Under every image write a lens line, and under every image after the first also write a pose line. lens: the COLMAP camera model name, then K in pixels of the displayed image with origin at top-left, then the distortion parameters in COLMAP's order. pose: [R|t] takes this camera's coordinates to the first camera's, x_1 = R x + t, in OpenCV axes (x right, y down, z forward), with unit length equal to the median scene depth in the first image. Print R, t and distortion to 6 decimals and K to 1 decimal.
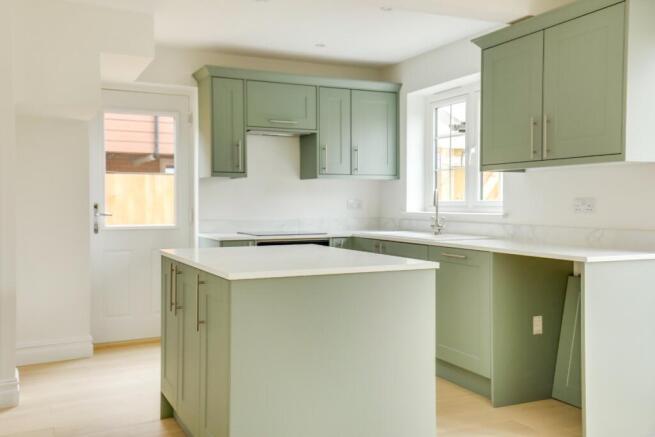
lens RADIAL K [[628.5, 0, 323.6], [0, 628.5, 208.5], [0, 0, 1]] dist [0.099783, 0.000000]
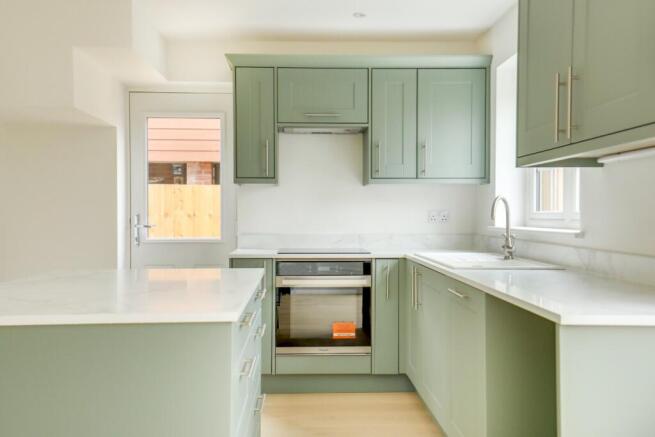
lens RADIAL K [[628.5, 0, 315.7], [0, 628.5, 222.3], [0, 0, 1]] dist [0.099783, 0.000000]
pose [[0.914133, 0.007474, -0.405346, 0.255081], [-0.006072, 0.999970, 0.004743, -0.002254], [0.405369, -0.001874, 0.914151, 0.240826]]
